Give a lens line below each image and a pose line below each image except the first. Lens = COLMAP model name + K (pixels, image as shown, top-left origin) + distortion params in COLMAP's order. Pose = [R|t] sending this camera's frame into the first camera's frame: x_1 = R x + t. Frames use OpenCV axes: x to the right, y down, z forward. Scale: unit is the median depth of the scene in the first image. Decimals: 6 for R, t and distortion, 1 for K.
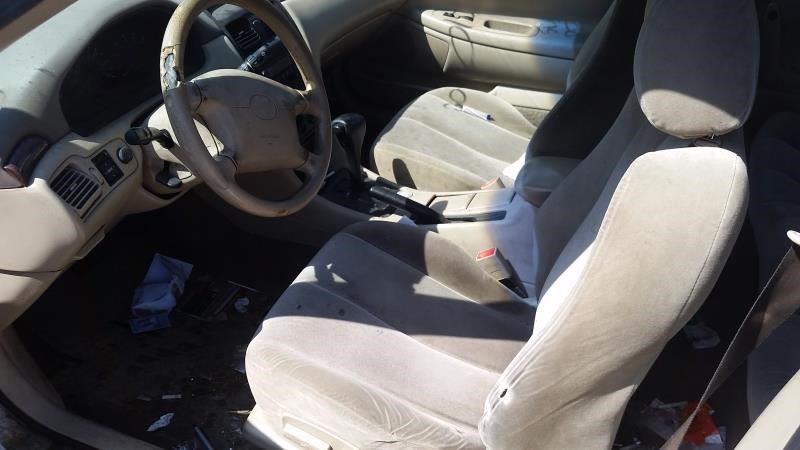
lens RADIAL K [[654.0, 0, 400.0], [0, 654.0, 225.0], [0, 0, 1]] dist [0.159890, -0.412486]
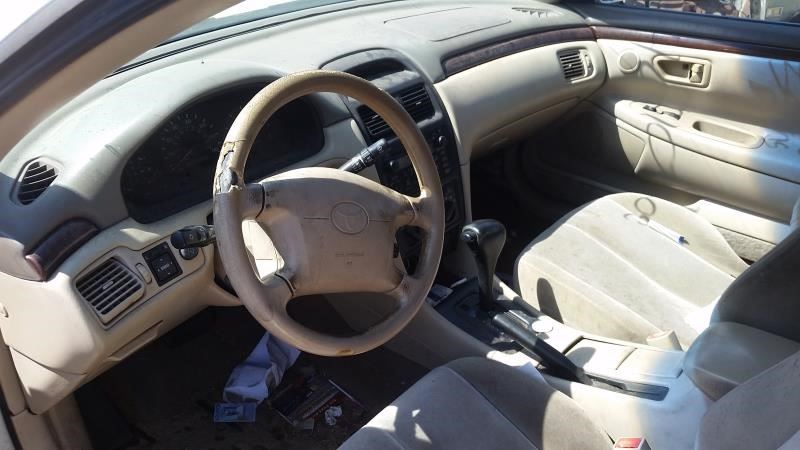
lens RADIAL K [[654.0, 0, 400.0], [0, 654.0, 225.0], [0, 0, 1]] dist [0.159890, -0.412486]
pose [[0.941084, 0.157828, -0.299085, 0.068875], [-0.180973, 0.982157, -0.051154, -0.102549], [0.285675, 0.102266, 0.952854, 0.182690]]
